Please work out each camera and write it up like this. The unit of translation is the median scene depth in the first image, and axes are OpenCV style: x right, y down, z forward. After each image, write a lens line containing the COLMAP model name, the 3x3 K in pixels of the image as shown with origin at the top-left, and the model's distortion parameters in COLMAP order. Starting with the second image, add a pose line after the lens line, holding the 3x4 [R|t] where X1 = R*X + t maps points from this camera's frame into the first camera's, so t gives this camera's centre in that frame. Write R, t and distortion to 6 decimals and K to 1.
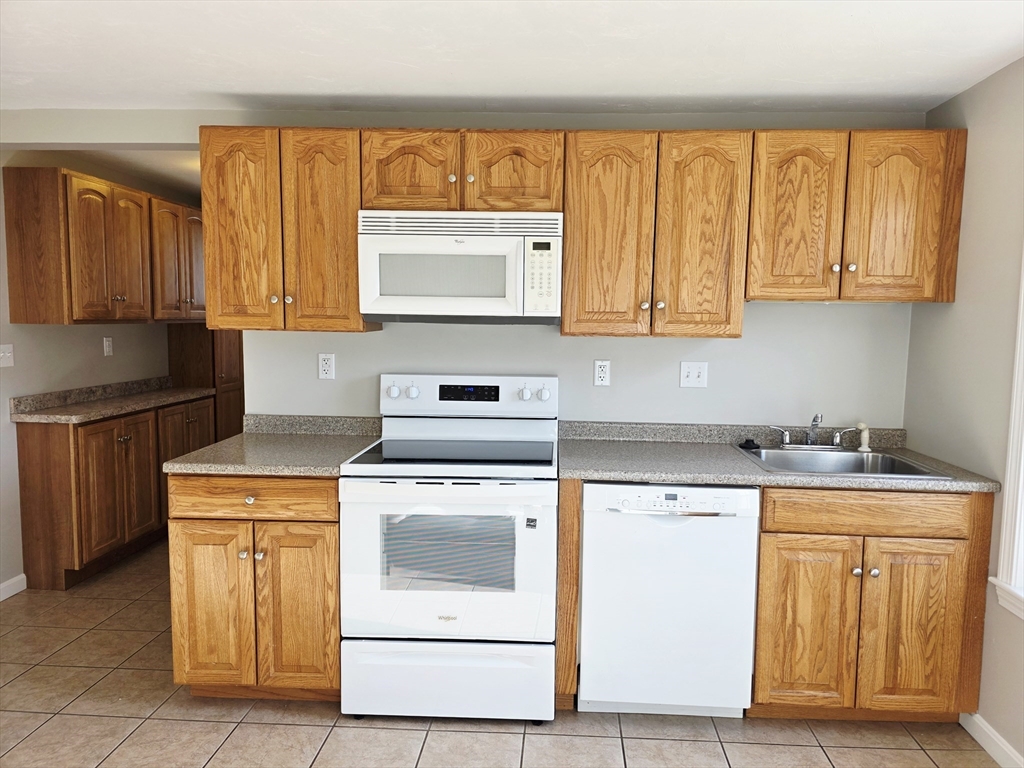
lens RADIAL K [[685.8, 0, 541.4], [0, 685.8, 382.7], [0, 0, 1]] dist [0.058427, -0.058408]
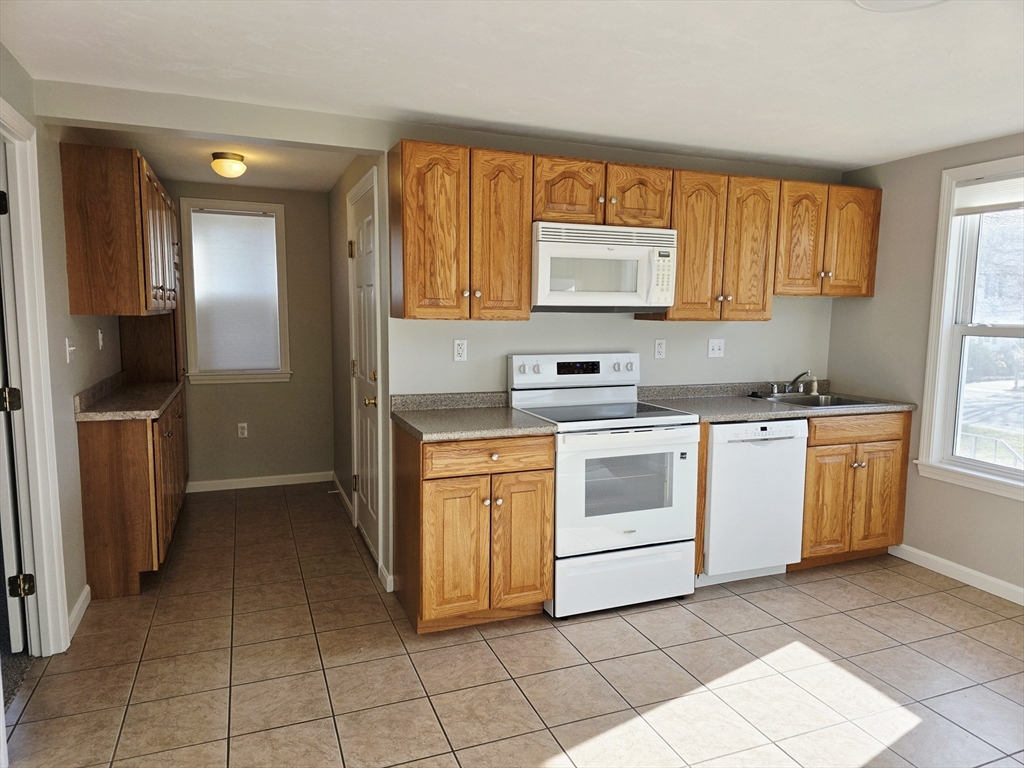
lens RADIAL K [[685.8, 0, 534.4], [0, 685.8, 394.1], [0, 0, 1]] dist [0.058427, -0.058408]
pose [[0.906368, -0.055613, 0.418814, -0.800497], [0.041364, 0.998217, 0.043033, 0.006791], [-0.420460, -0.021680, 0.907052, -0.126214]]
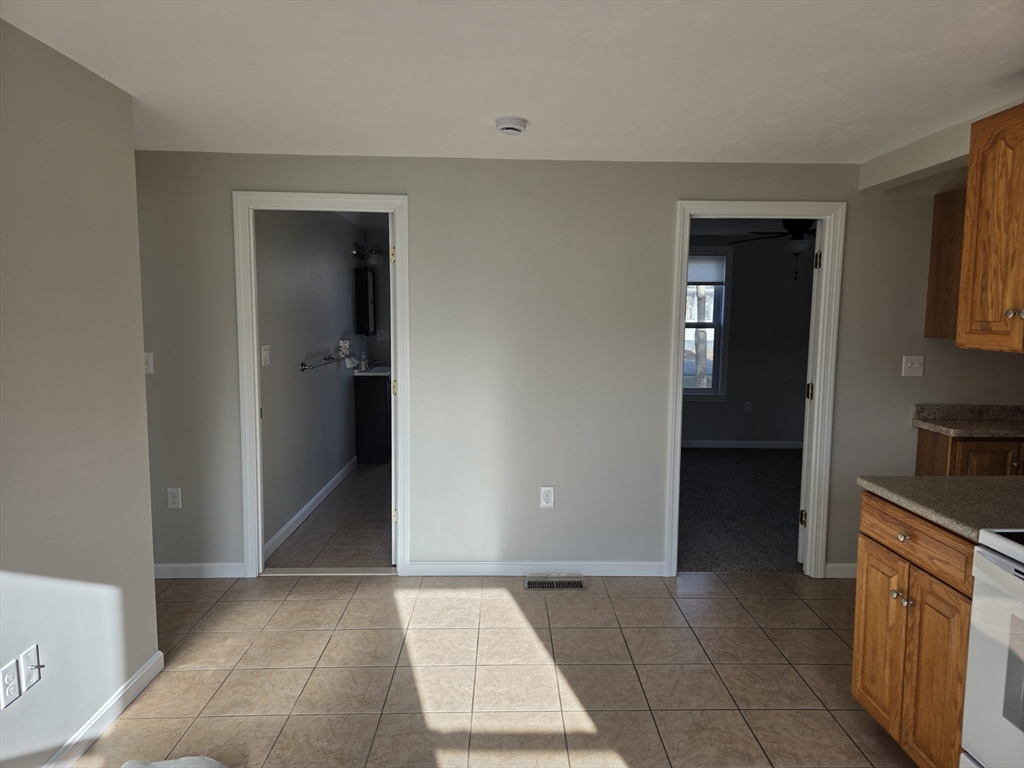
lens RADIAL K [[685.8, 0, 506.8], [0, 685.8, 383.4], [0, 0, 1]] dist [0.058427, -0.058408]
pose [[0.045312, 0.086503, -0.995221, 0.409576], [-0.101829, 0.991455, 0.081540, -0.047317], [0.993769, 0.097648, 0.053734, 0.388590]]
